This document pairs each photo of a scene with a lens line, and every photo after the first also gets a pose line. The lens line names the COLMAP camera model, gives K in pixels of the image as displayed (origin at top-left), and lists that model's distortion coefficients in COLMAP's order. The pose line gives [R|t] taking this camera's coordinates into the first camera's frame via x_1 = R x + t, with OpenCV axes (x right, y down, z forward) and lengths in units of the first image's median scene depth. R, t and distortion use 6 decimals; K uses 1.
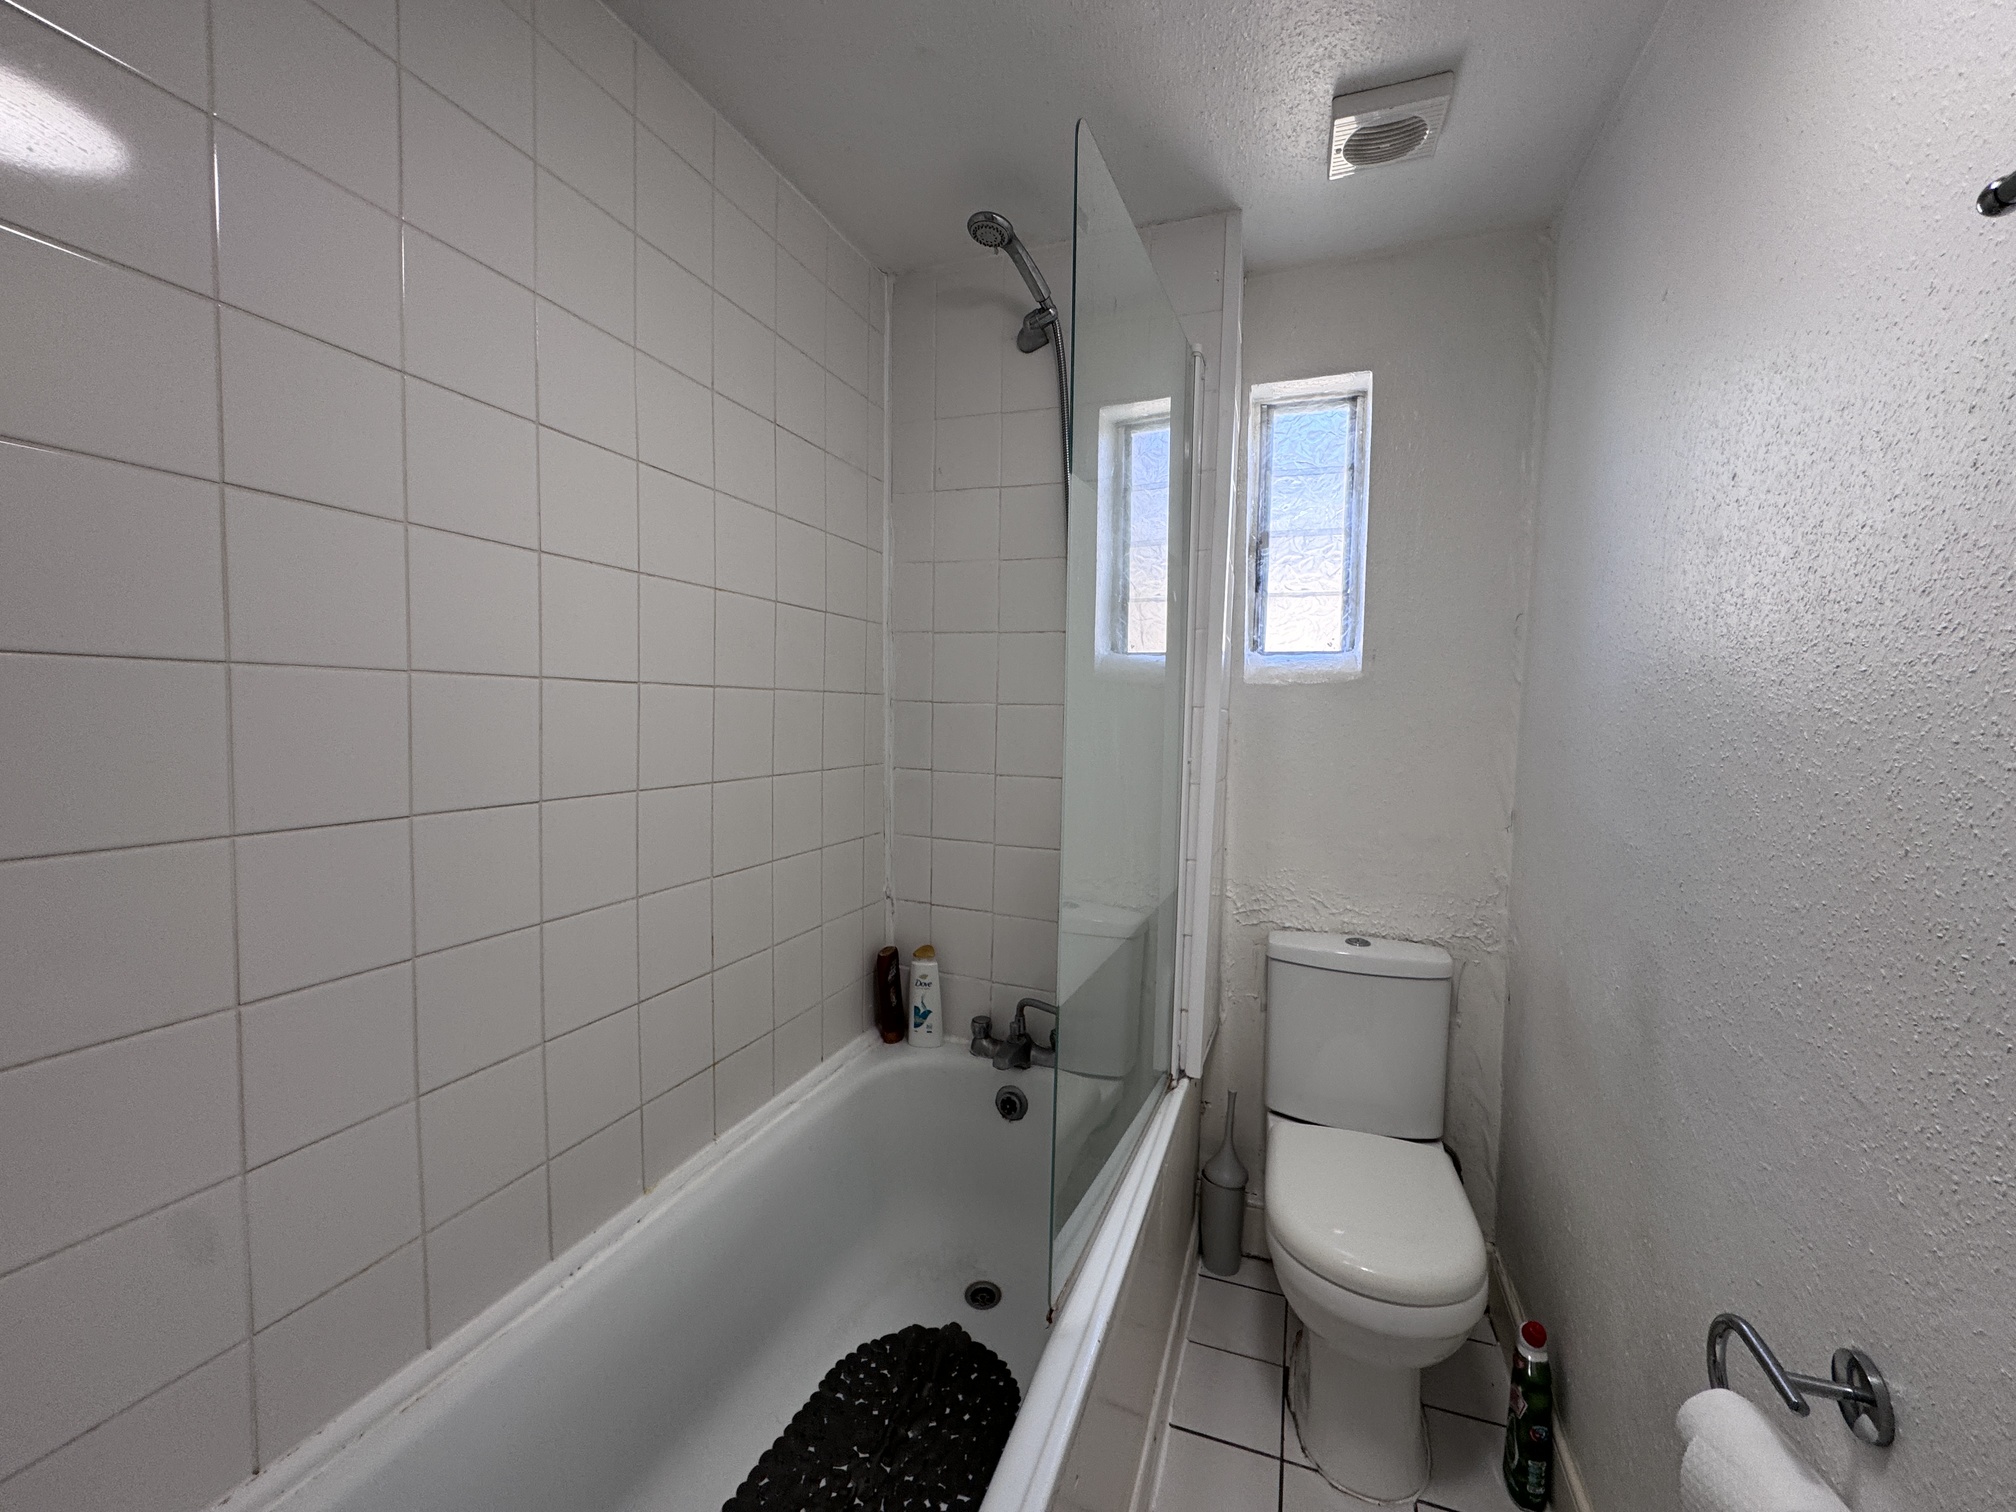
lens RADIAL K [[802.0, 0, 1010.5], [0, 802.0, 757.0], [0, 0, 1]] dist [-0.001755, 0.000458]
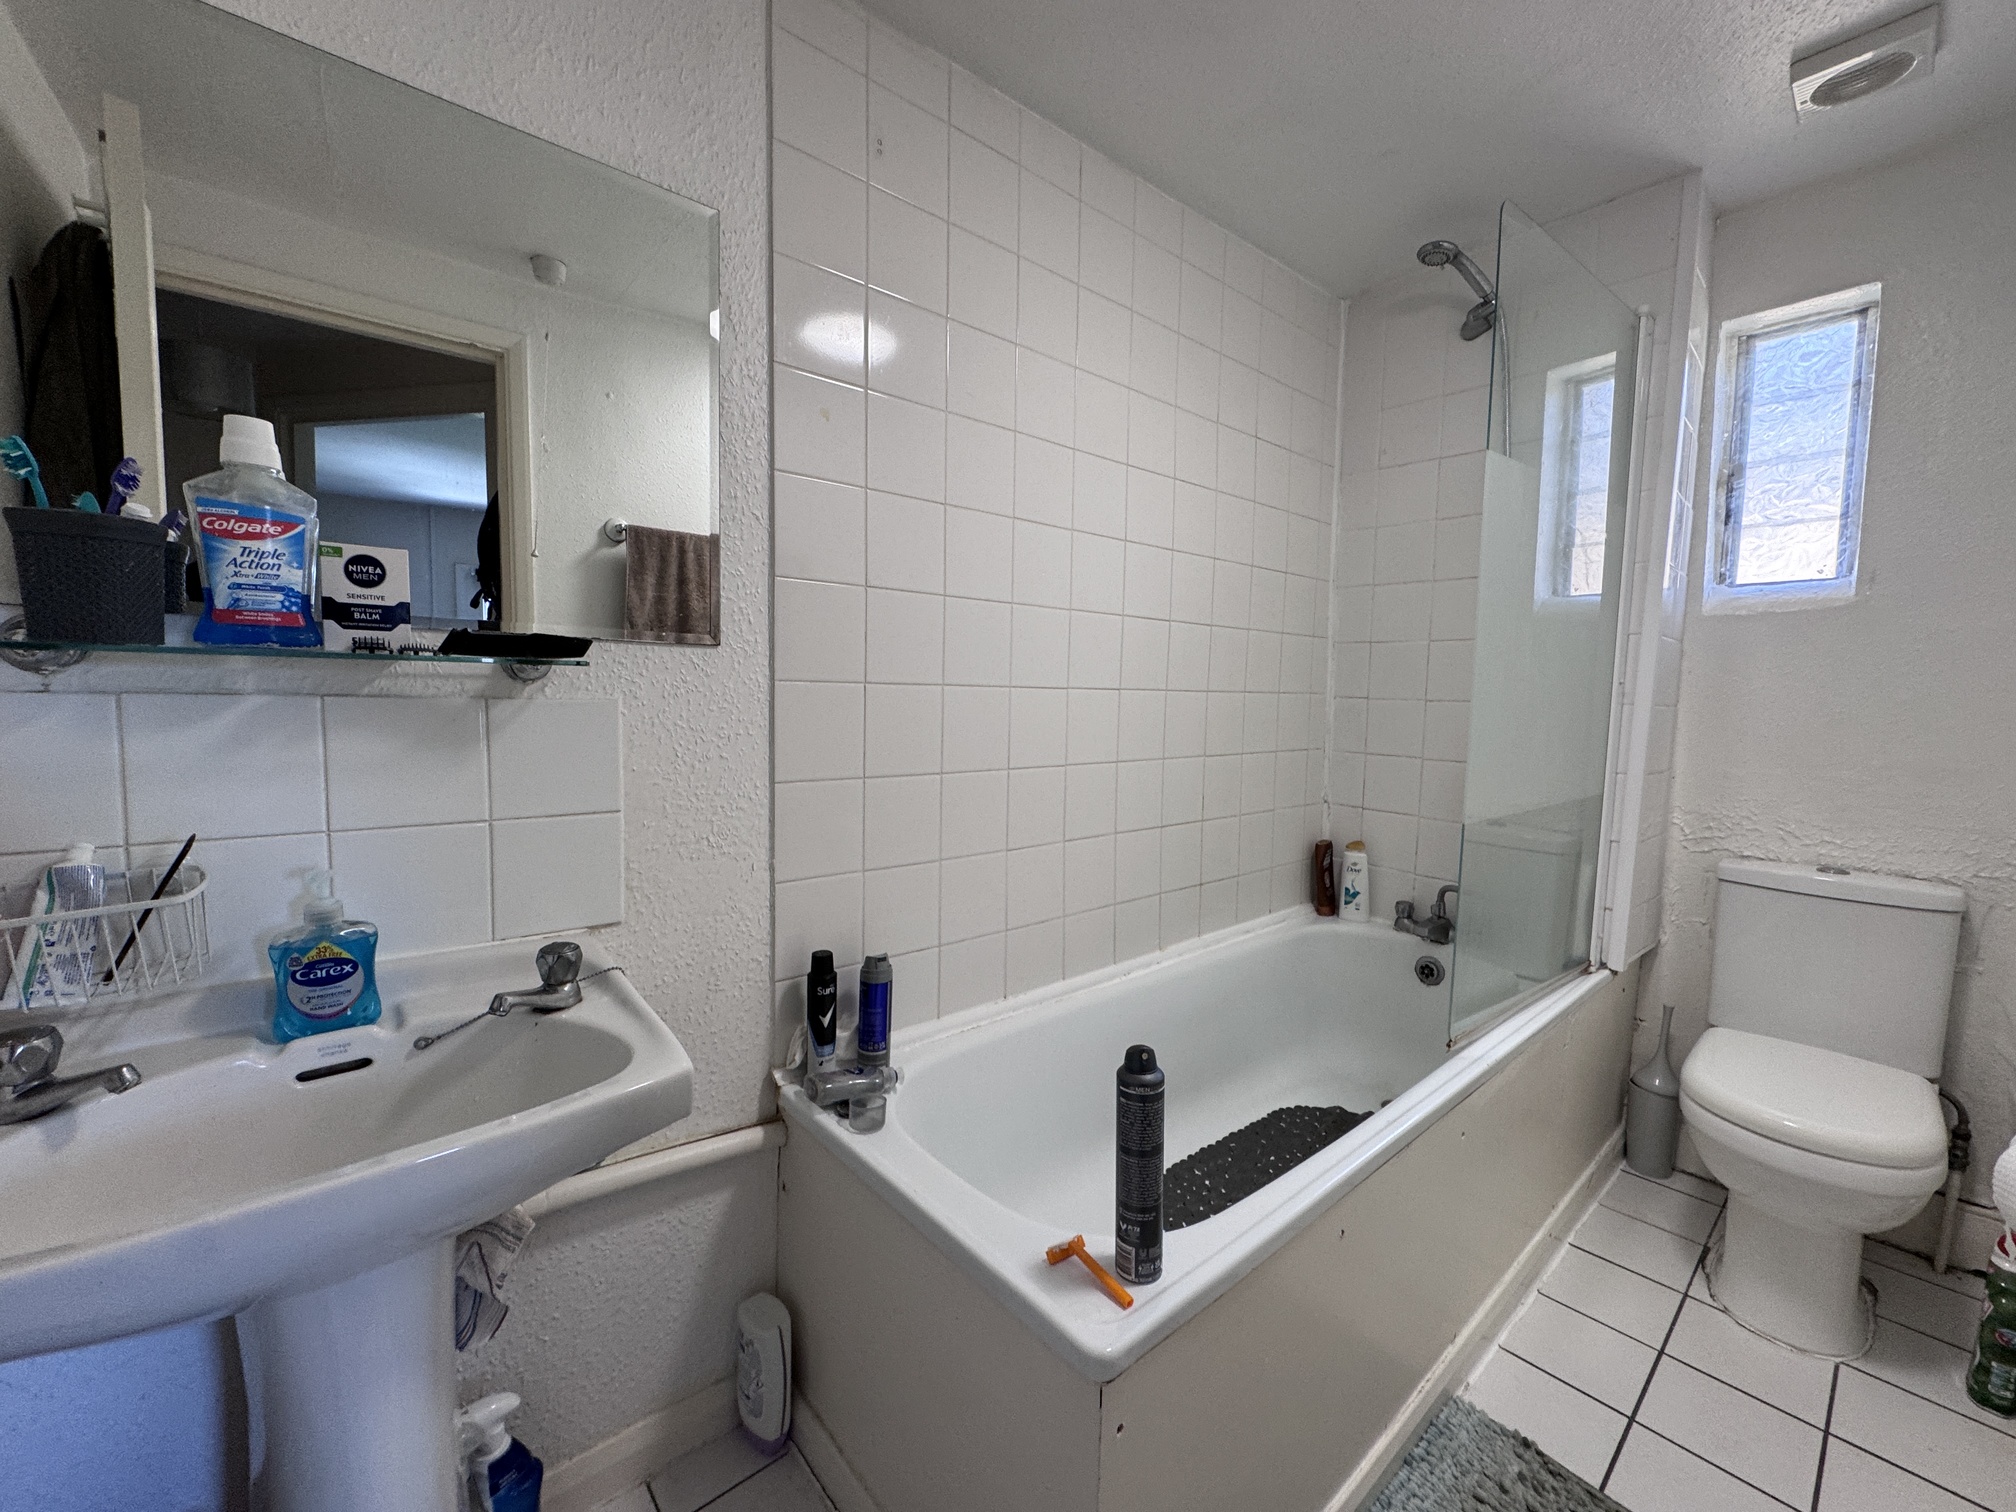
lens RADIAL K [[802.0, 0, 1008.4], [0, 802.0, 756.1], [0, 0, 1]] dist [-0.001755, 0.000458]
pose [[0.873129, 0.035634, -0.486185, 0.021401], [-0.029269, 0.999358, 0.020682, 0.096270], [0.486610, -0.003828, 0.873611, -0.341581]]
